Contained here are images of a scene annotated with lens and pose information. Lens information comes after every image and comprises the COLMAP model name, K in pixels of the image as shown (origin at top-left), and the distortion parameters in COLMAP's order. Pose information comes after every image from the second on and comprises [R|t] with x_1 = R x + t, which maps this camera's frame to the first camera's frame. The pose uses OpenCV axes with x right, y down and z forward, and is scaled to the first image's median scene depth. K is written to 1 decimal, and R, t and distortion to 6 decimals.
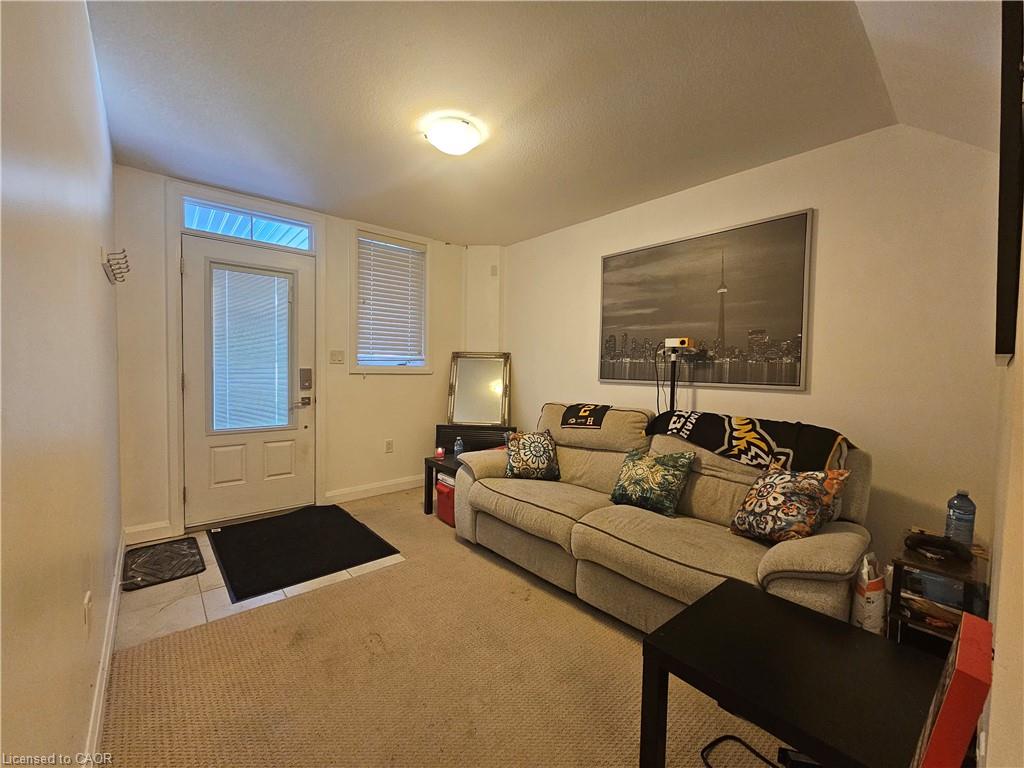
lens RADIAL K [[419.0, 0, 507.8], [0, 419.0, 384.9], [0, 0, 1]] dist [0.001444, -0.000960]
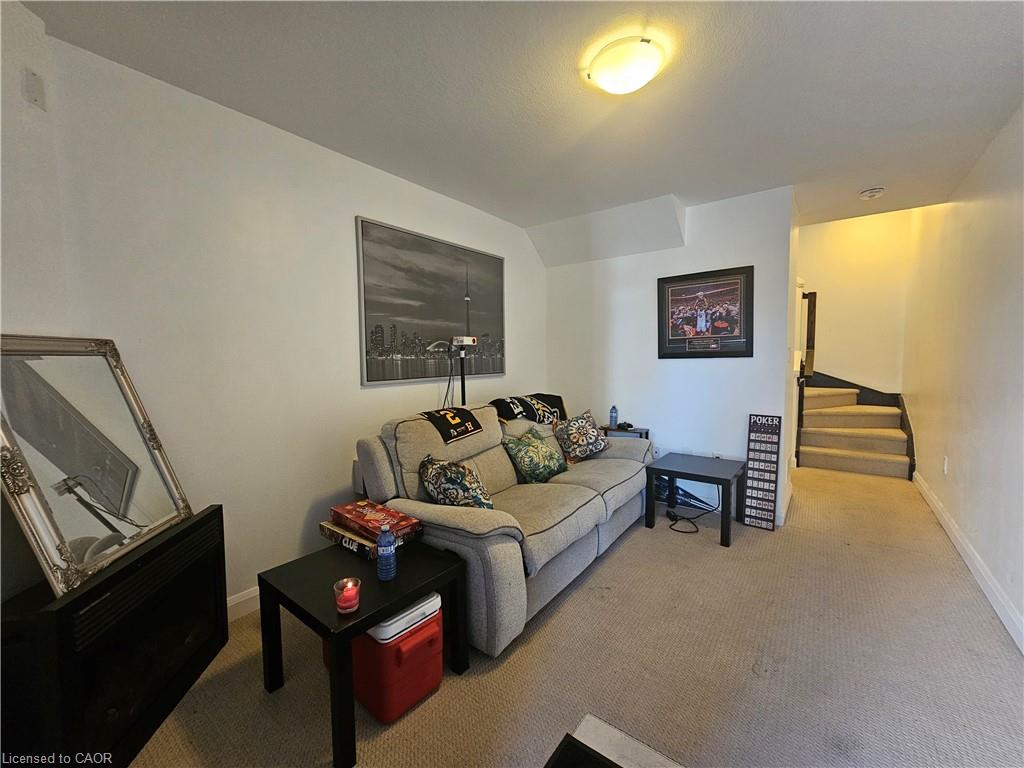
lens RADIAL K [[419.0, 0, 510.2], [0, 419.0, 381.5], [0, 0, 1]] dist [0.001444, -0.000960]
pose [[-0.206608, -0.074805, 0.975560, -0.608904], [0.049450, 0.995001, 0.086768, -0.072706], [-0.977173, 0.066169, -0.201876, 0.968968]]
